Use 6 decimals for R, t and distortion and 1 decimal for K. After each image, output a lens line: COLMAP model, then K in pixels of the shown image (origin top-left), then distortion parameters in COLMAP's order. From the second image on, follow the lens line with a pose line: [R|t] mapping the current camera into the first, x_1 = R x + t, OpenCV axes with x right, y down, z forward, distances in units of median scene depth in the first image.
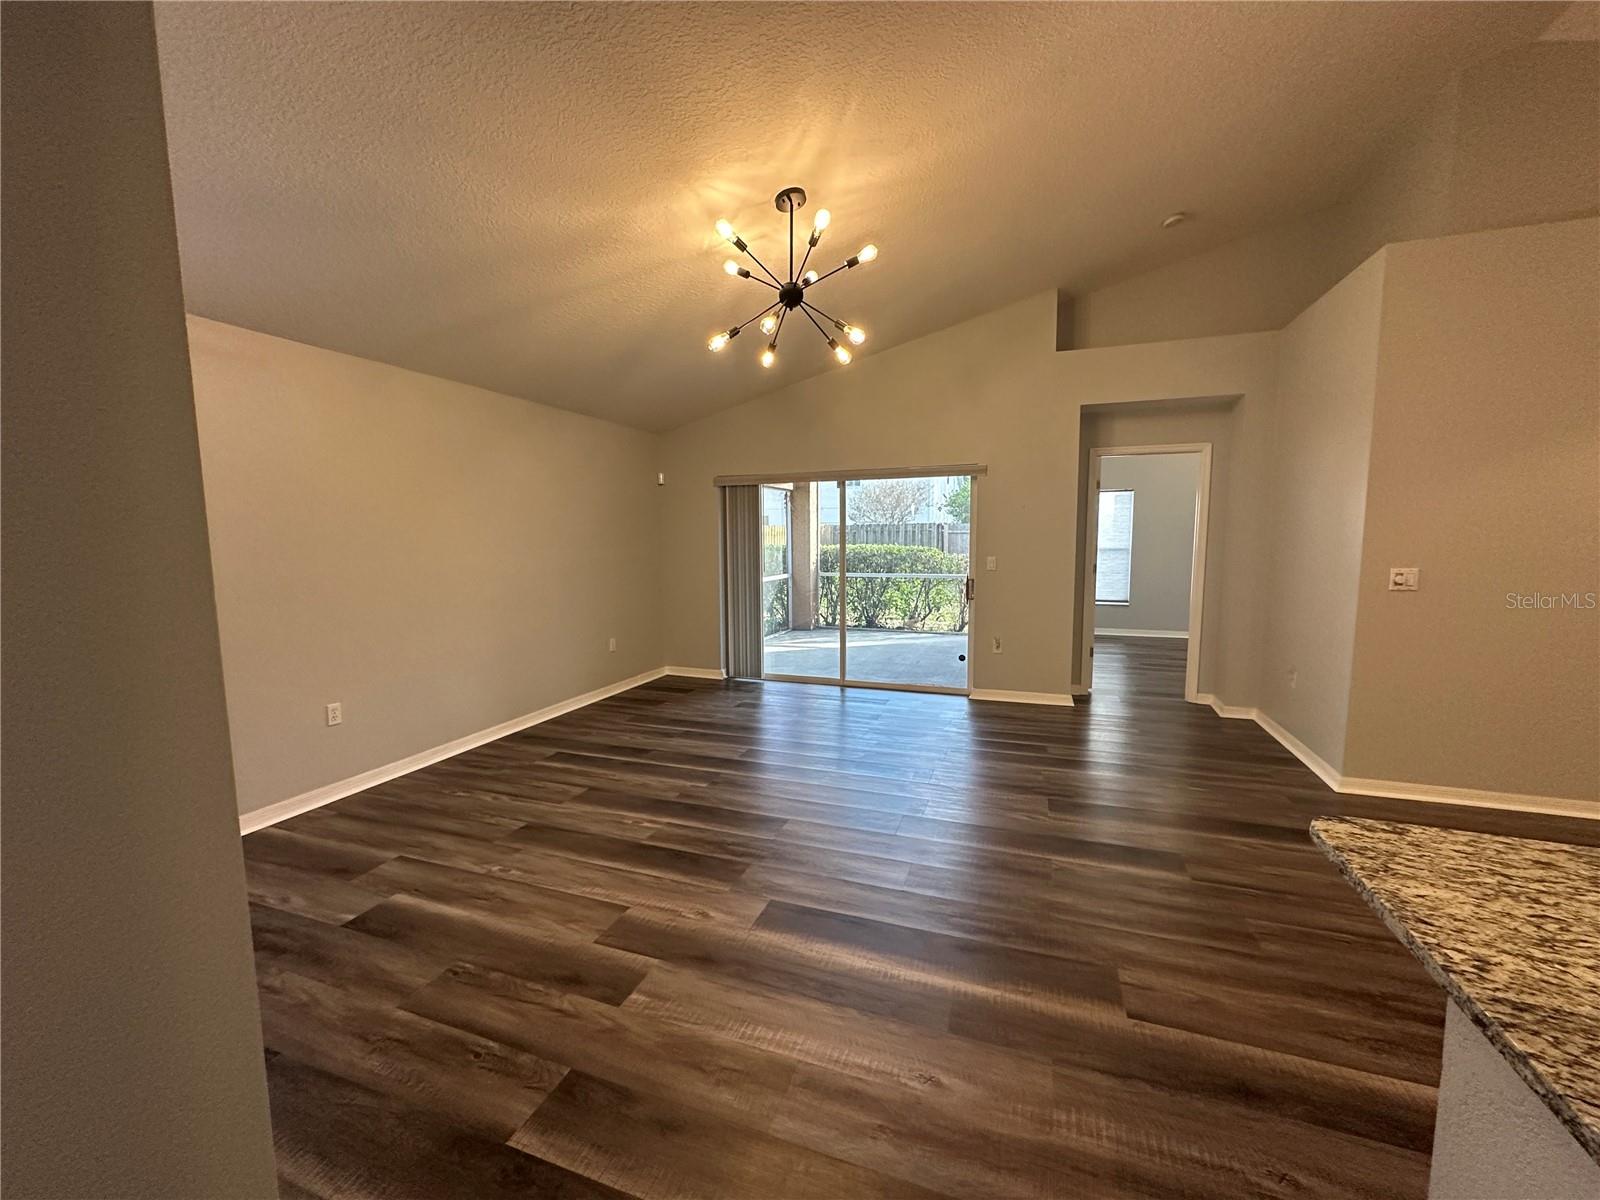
lens RADIAL K [[639.6, 0, 800.0], [0, 639.6, 600.0], [0, 0, 1]] dist [-0.000656, -0.000010]
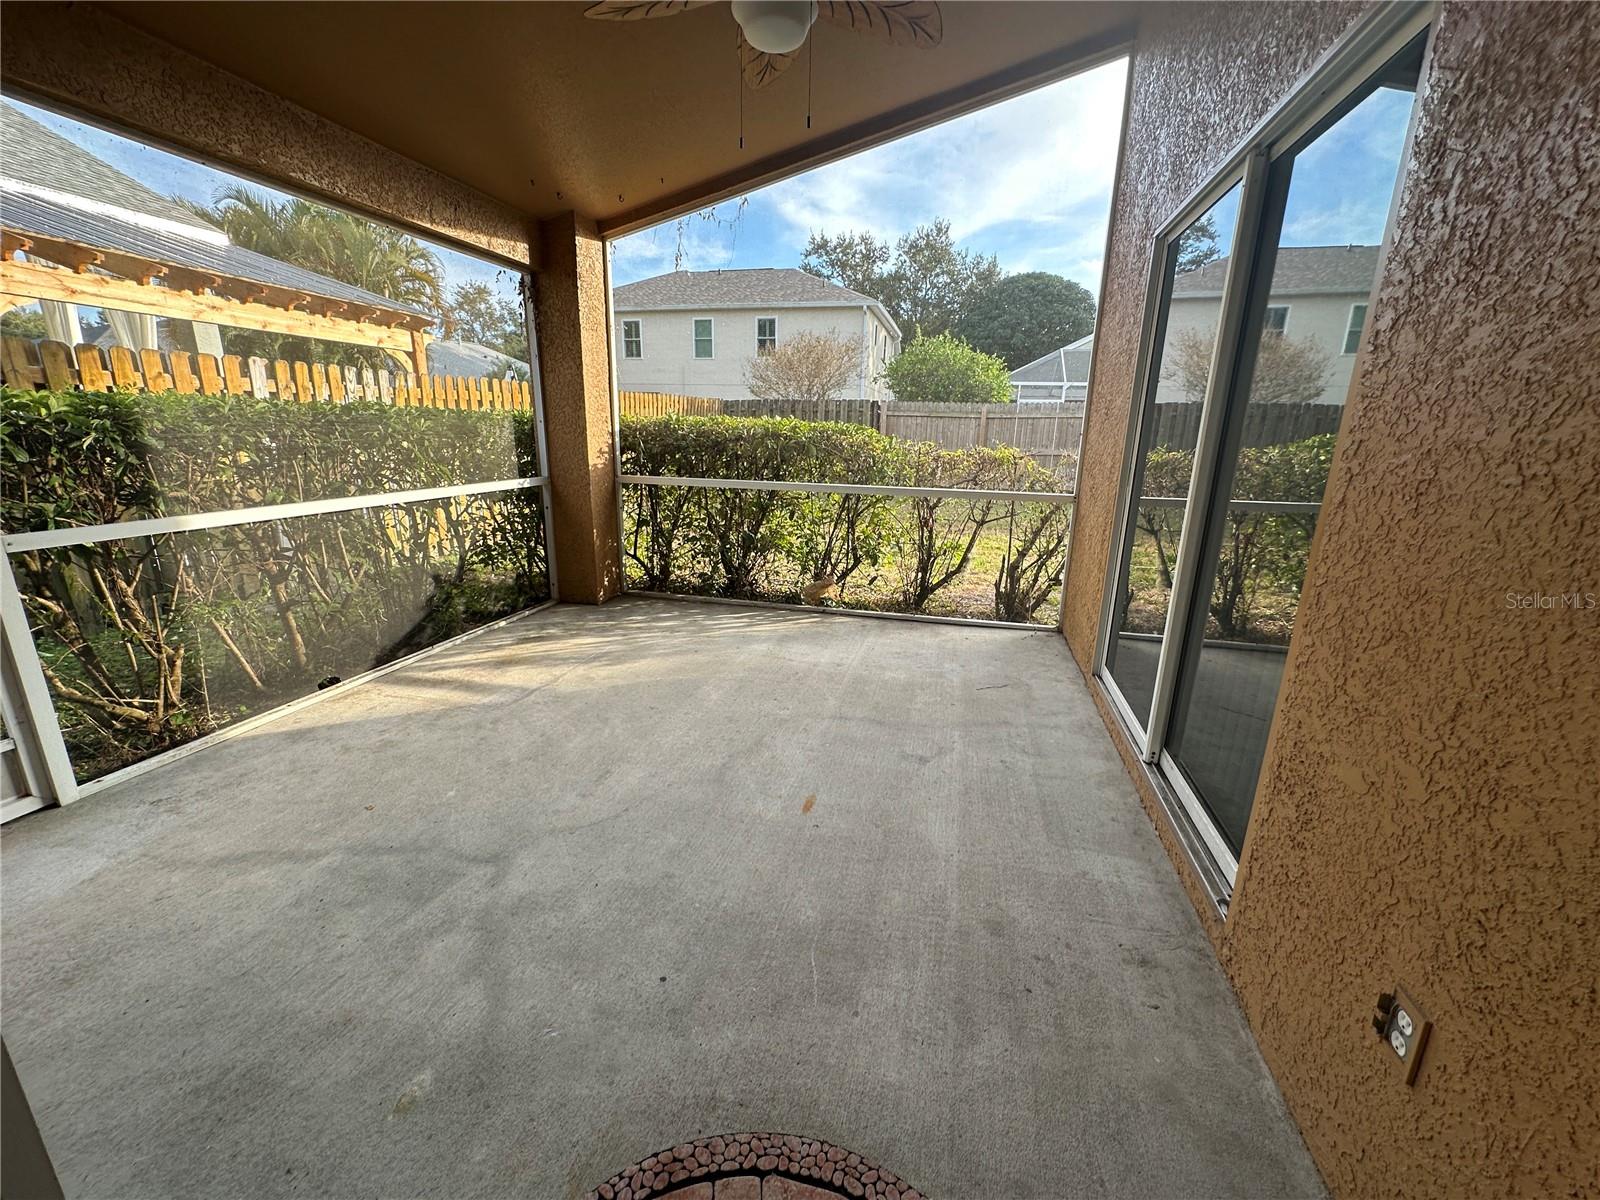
lens RADIAL K [[639.6, 0, 800.0], [0, 639.6, 600.0], [0, 0, 1]] dist [-0.000656, -0.000010]
pose [[0.993710, -0.000876, 0.111977, 0.105137], [-0.017437, 0.986562, 0.162457, -0.031021], [-0.110615, -0.163388, 0.980341, 0.518139]]
